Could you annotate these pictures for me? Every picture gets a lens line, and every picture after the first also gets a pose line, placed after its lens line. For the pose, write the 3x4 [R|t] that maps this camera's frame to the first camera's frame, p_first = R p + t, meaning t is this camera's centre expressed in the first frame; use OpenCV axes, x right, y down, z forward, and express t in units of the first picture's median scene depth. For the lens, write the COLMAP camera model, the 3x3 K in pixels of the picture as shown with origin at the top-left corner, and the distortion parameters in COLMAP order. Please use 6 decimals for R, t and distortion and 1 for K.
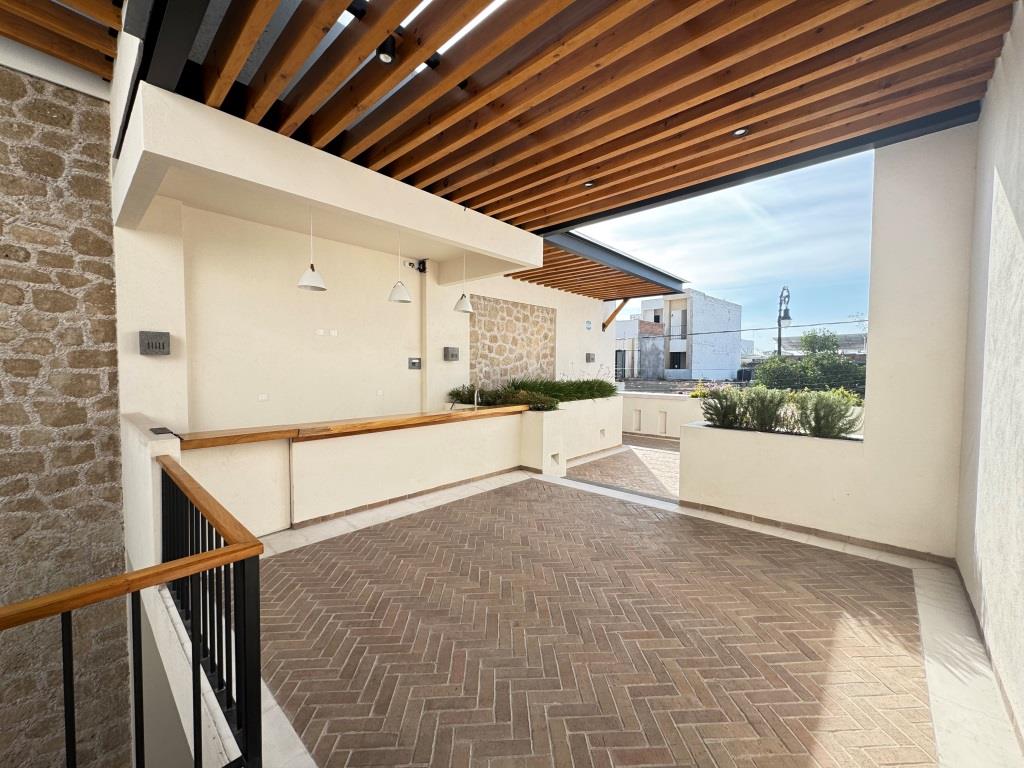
lens RADIAL K [[407.5, 0, 515.2], [0, 407.5, 384.6], [0, 0, 1]] dist [-0.003746, 0.000415]
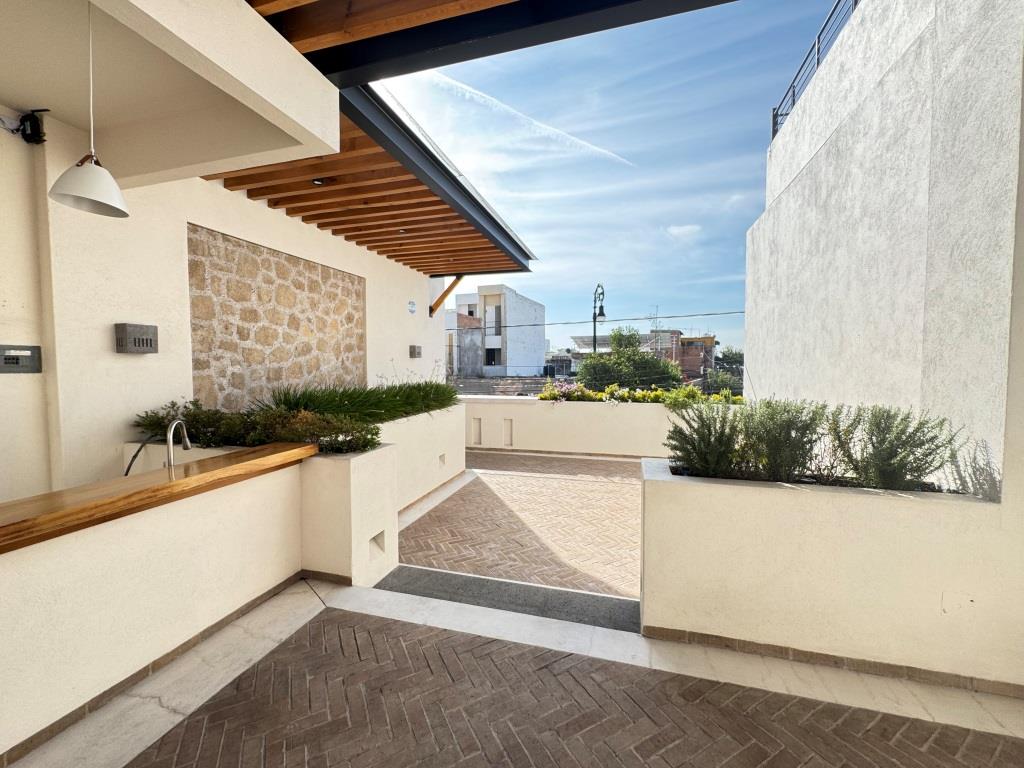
lens RADIAL K [[407.5, 0, 512.7], [0, 407.5, 383.4], [0, 0, 1]] dist [-0.003746, 0.000415]
pose [[0.898063, -0.027298, 0.439018, 0.044488], [0.025252, 0.999626, 0.010501, -0.029517], [-0.439141, 0.001656, 0.898417, 0.656527]]
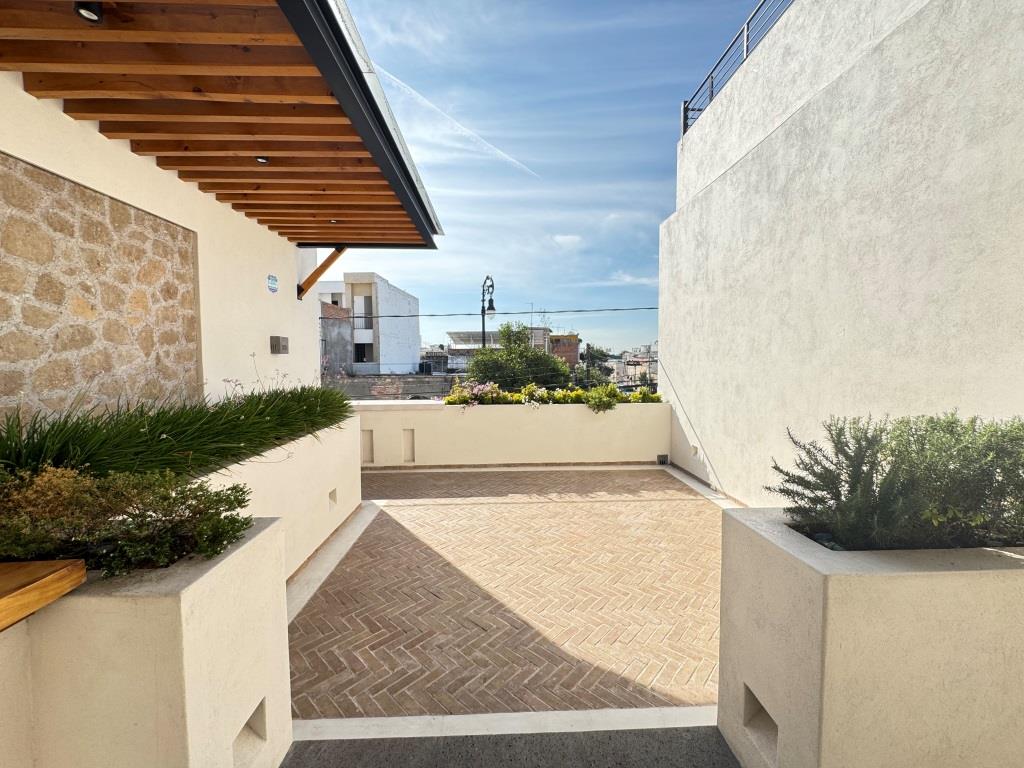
lens RADIAL K [[407.5, 0, 511.6], [0, 407.5, 383.1], [0, 0, 1]] dist [-0.003746, 0.000415]
pose [[0.716571, -0.047304, 0.695908, 0.070117], [0.037939, 0.998864, 0.028832, -0.048610], [-0.696482, 0.005742, 0.717552, 1.004290]]
